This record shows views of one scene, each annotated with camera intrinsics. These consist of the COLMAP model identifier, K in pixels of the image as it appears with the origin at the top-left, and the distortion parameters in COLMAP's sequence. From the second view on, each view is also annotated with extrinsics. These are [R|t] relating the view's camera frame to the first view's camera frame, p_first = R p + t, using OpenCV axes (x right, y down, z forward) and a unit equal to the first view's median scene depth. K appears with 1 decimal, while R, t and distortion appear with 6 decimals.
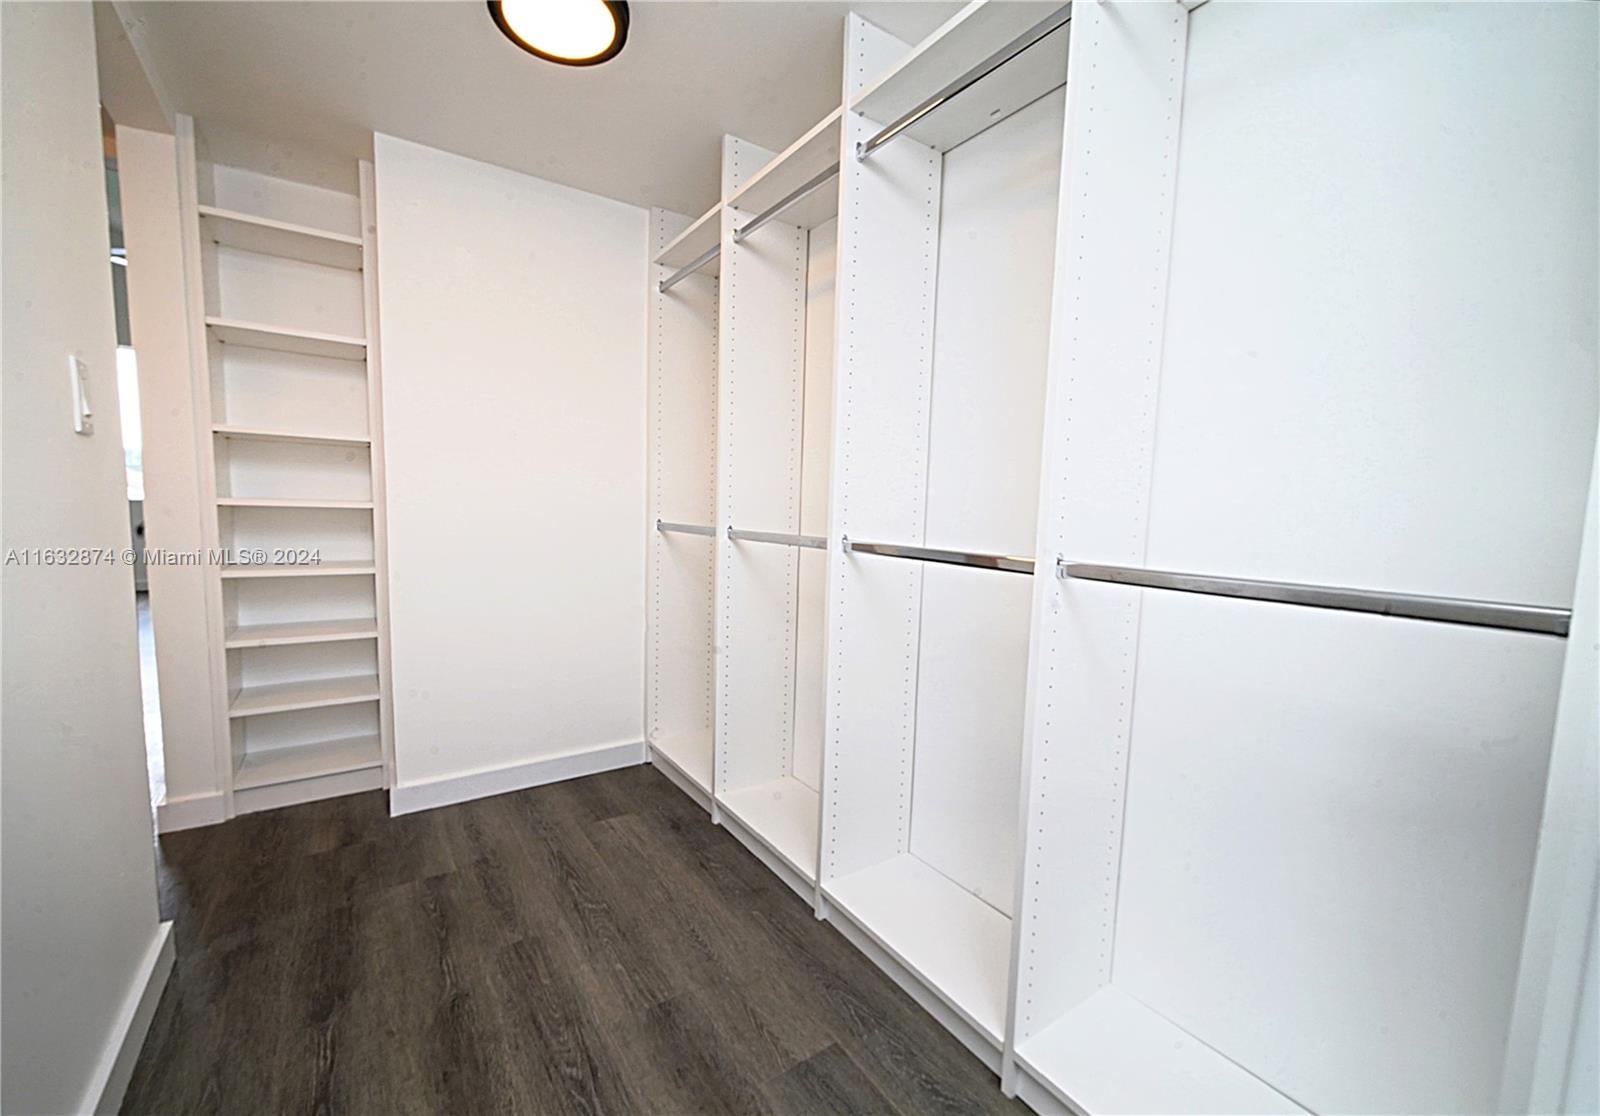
lens RADIAL K [[630.2, 0, 731.1], [0, 630.2, 559.6], [0, 0, 1]] dist [0.000502, -0.000163]
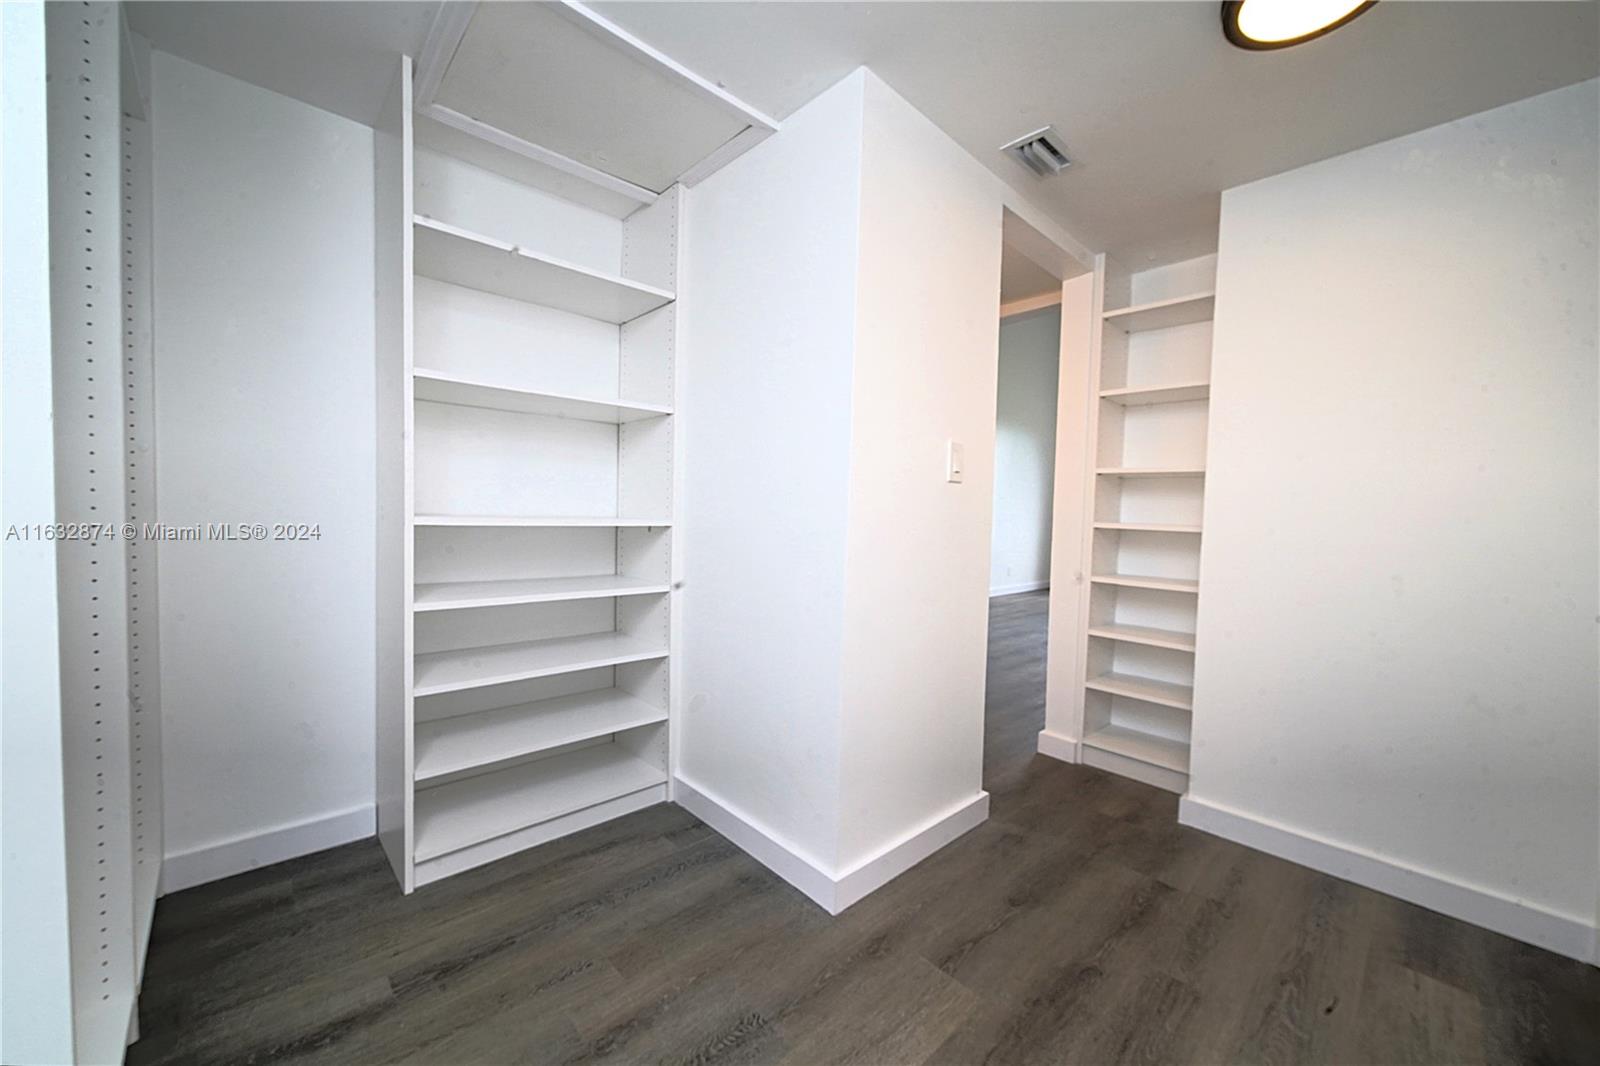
lens RADIAL K [[600.1, 0, 828.1], [0, 600.1, 537.2], [0, 0, 1]] dist [-0.001007, -0.000283]
pose [[0.232457, 0.026240, -0.972253, 0.334783], [-0.112817, 0.993616, -0.000157, -0.000988], [0.966041, 0.109723, 0.233934, 0.166619]]
